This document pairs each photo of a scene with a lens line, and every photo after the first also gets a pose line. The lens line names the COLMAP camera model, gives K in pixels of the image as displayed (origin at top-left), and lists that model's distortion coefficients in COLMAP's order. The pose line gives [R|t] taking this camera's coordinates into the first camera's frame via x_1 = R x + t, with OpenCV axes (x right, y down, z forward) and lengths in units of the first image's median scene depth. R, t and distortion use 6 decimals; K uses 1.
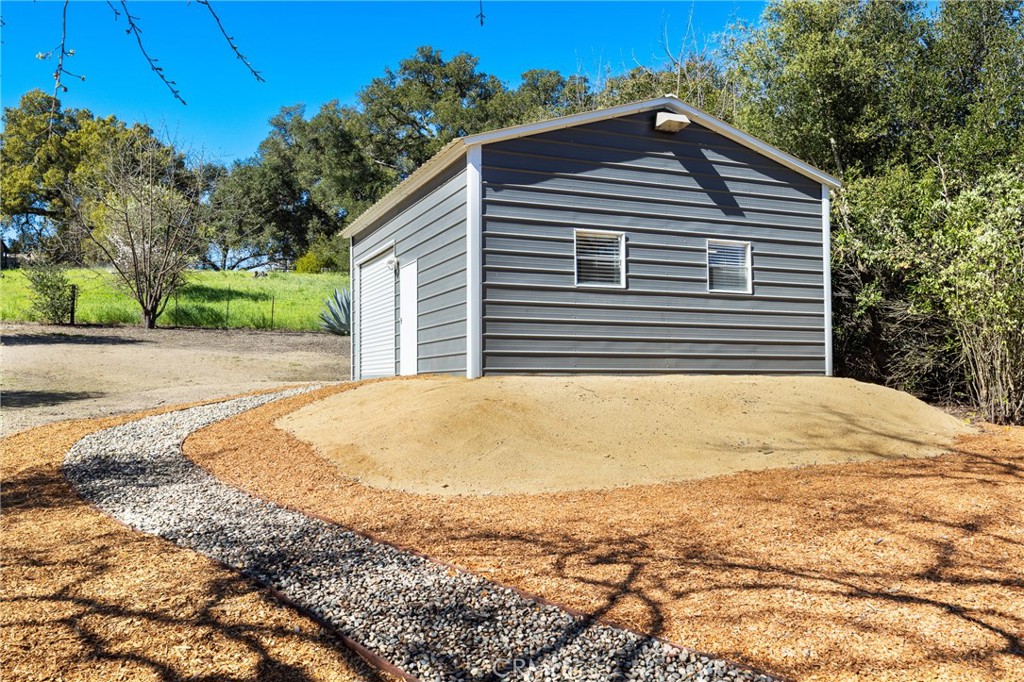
lens RADIAL K [[838.6, 0, 513.5], [0, 838.6, 328.7], [0, 0, 1]] dist [-0.004140, 0.003151]
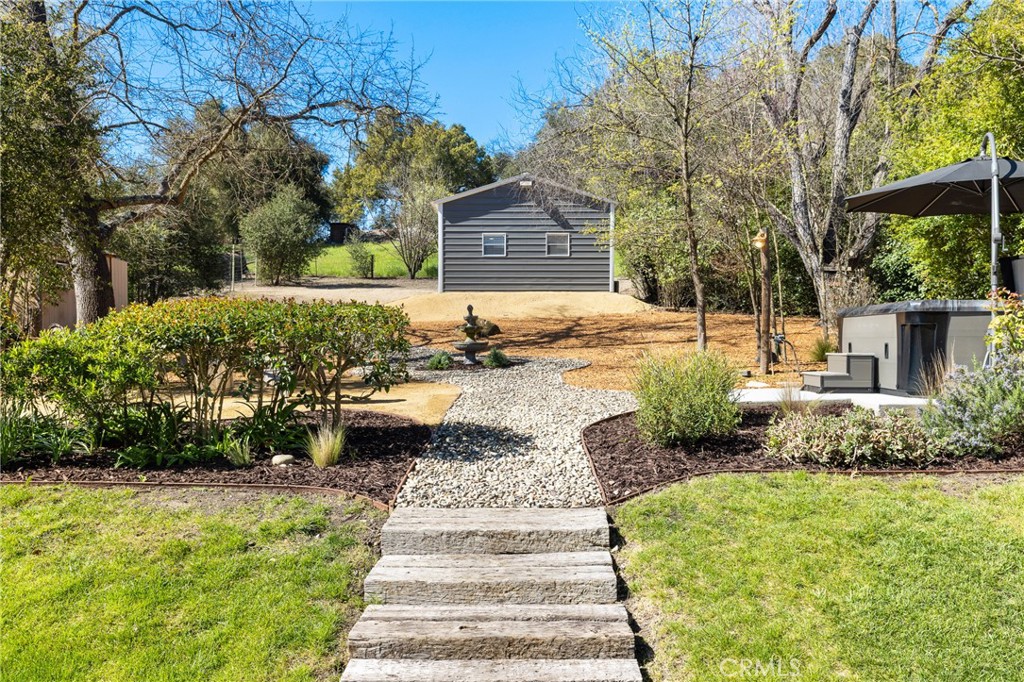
lens RADIAL K [[838.6, 0, 513.5], [0, 838.6, 328.7], [0, 0, 1]] dist [-0.004140, 0.003151]
pose [[0.915415, 0.002105, -0.402507, 0.440261], [0.021861, 0.998250, 0.054937, 0.010878], [0.401918, -0.059090, 0.913767, -0.474532]]
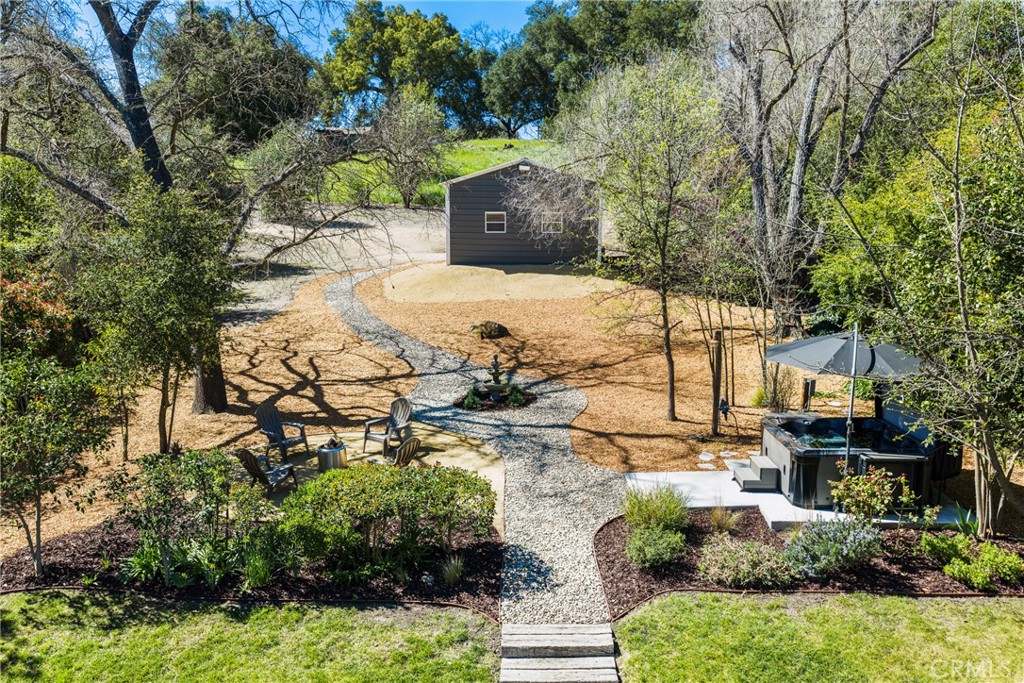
lens RADIAL K [[849.4, 0, 512.0], [0, 849.4, 341.5], [0, 0, 1]] dist [0.000746, 0.000297]
pose [[0.925244, 0.069934, -0.372871, 0.469478], [0.016447, 0.974544, 0.223591, -0.125391], [0.379016, -0.213008, 0.900541, -0.604139]]
